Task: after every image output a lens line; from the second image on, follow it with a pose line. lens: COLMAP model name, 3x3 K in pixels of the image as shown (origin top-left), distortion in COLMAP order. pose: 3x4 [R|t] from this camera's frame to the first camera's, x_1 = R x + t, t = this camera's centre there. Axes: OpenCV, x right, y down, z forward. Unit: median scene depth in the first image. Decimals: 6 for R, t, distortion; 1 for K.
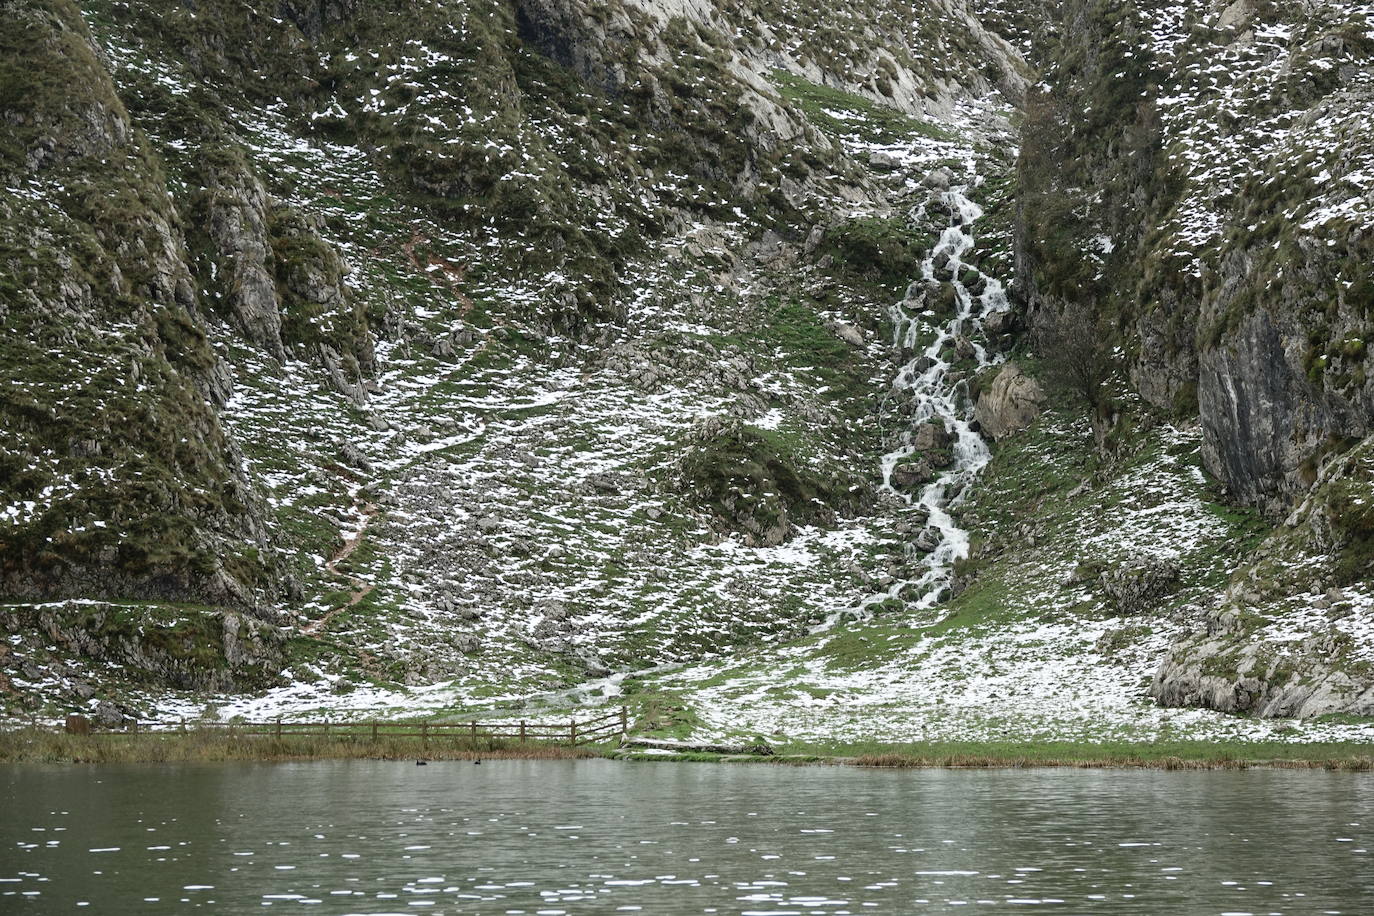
lens RADIAL K [[3770.4, 0, 687.0], [0, 3770.4, 458.0], [0, 0, 1]] dist [0.006693, -0.118957]
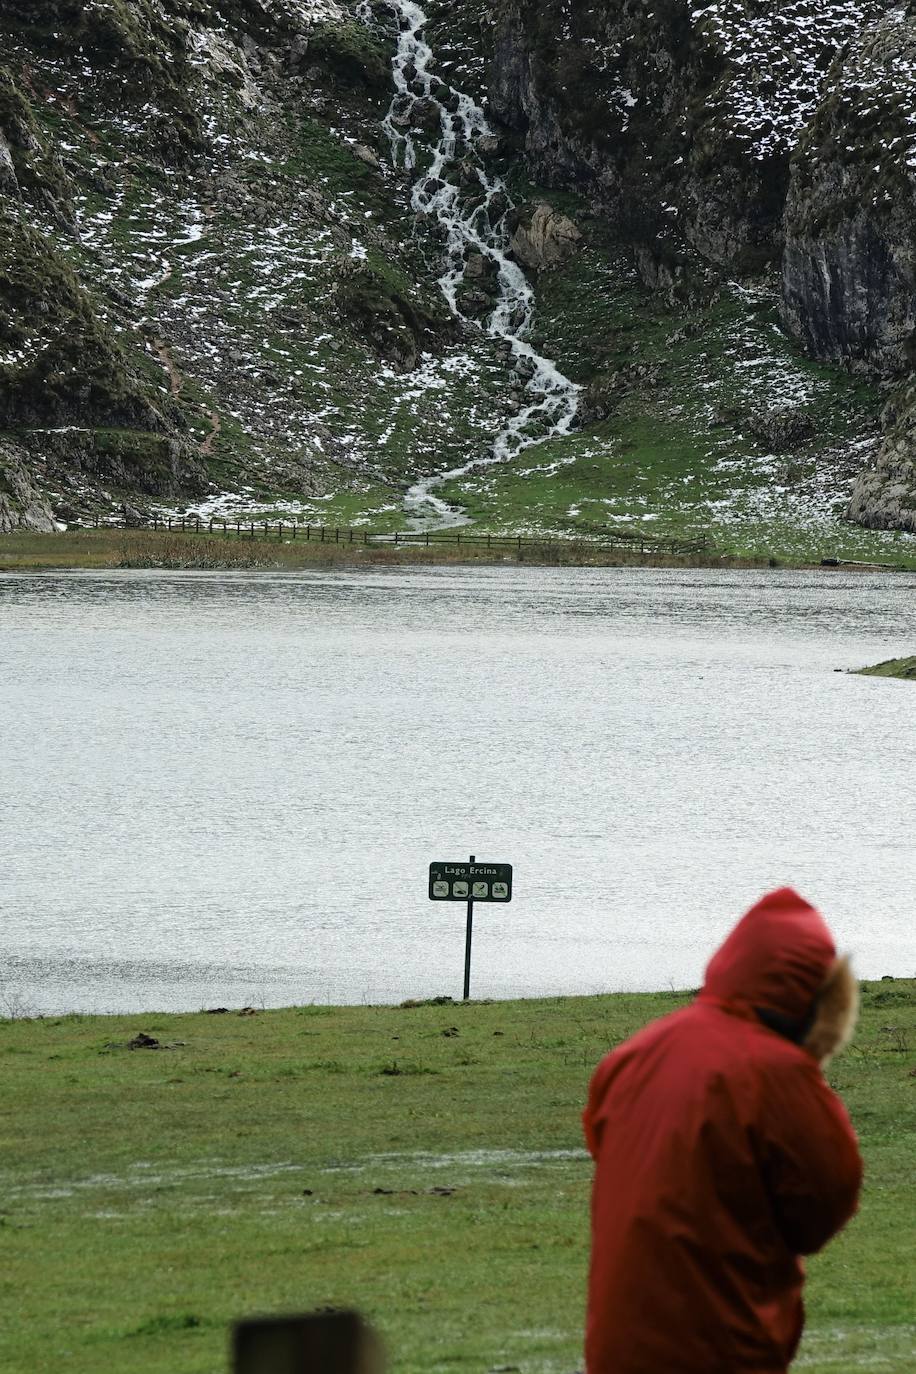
lens RADIAL K [[7786.7, 0, 458.0], [0, 7786.7, 687.0], [0, 0, 1]] dist [0.034903, -7.663653]
pose [[0.966662, 0.018356, 0.255396, -0.549559], [-0.044964, 0.994097, 0.098742, -0.113142], [-0.252075, -0.106934, 0.961781, -1.293670]]
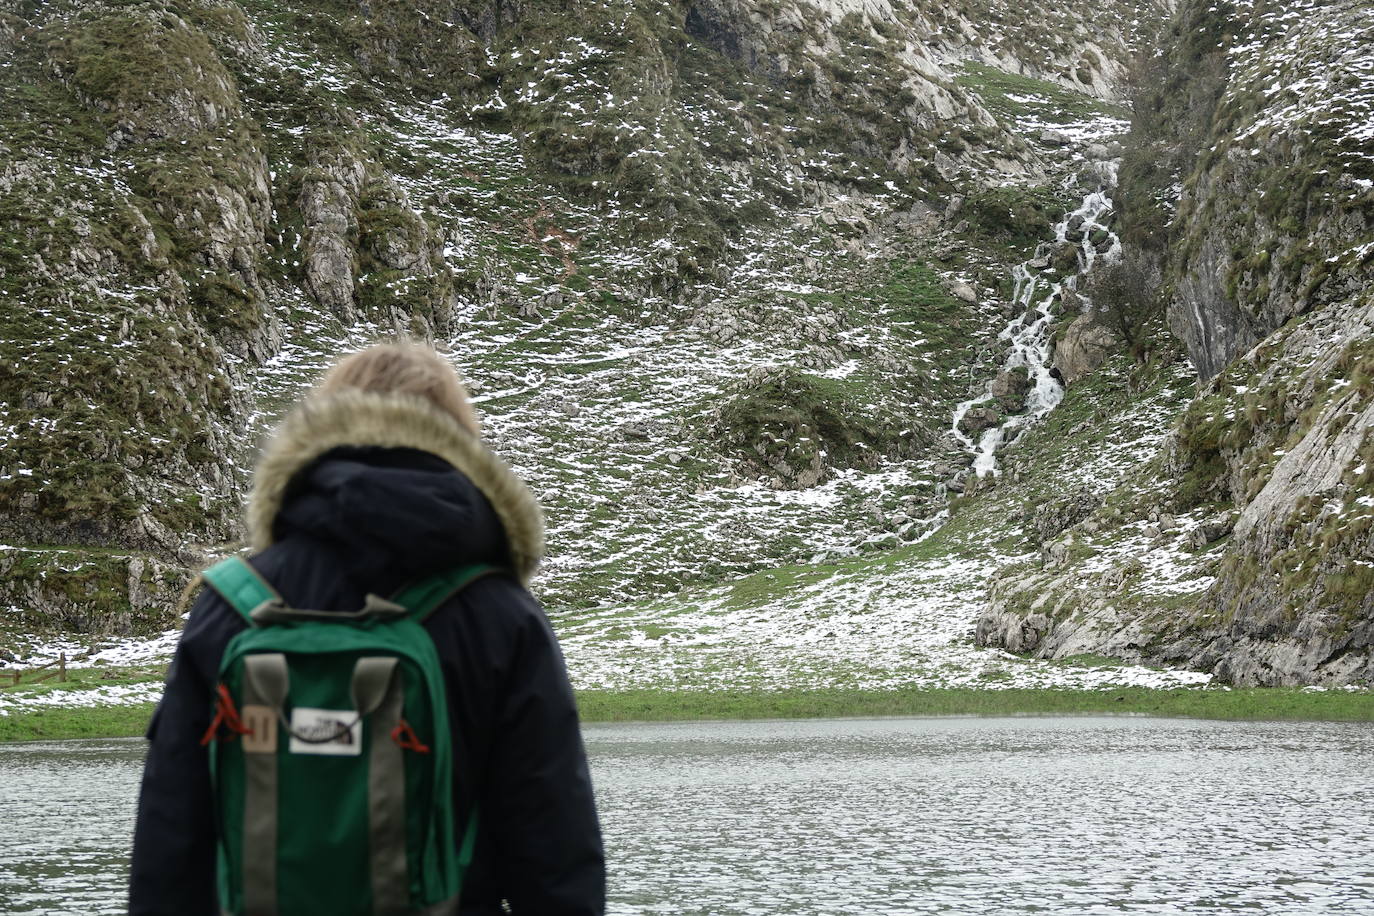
lens RADIAL K [[2916.3, 0, 594.0], [0, 2916.3, 454.3], [0, 0, 1]] dist [-0.001138, 0.121239]
pose [[0.976416, -0.018473, -0.215106, 0.128945], [0.018934, 0.999821, 0.000083, 0.011961], [0.215066, -0.004154, 0.976591, 0.196544]]
